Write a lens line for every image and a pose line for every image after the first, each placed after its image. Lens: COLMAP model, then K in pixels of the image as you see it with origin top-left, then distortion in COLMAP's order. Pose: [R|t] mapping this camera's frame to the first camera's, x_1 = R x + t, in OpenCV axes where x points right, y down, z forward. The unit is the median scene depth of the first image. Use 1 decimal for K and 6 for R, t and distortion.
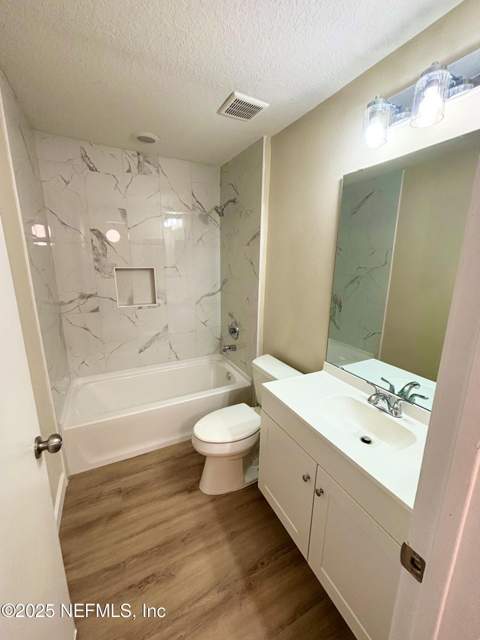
lens RADIAL K [[259.3, 0, 240.2], [0, 259.3, 319.8], [0, 0, 1]] dist [0.008172, -0.000514]
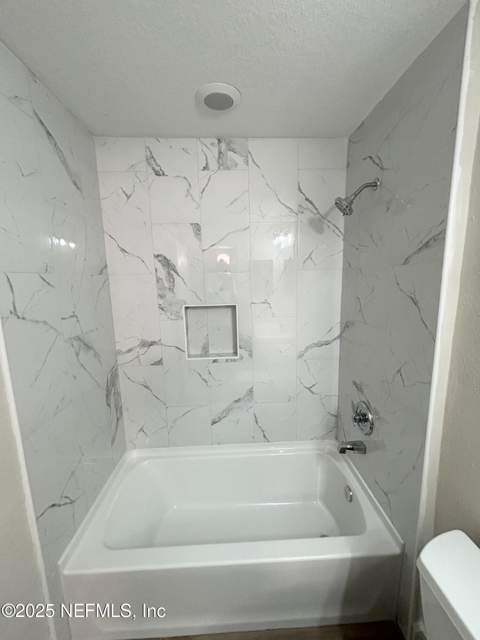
lens RADIAL K [[259.3, 0, 240.0], [0, 259.3, 320.0], [0, 0, 1]] dist [0.008172, -0.000514]
pose [[0.905209, 0.033395, -0.423652, -0.037096], [-0.060817, 0.996826, -0.051370, -0.131188], [0.420592, 0.072266, 0.904367, 0.414713]]
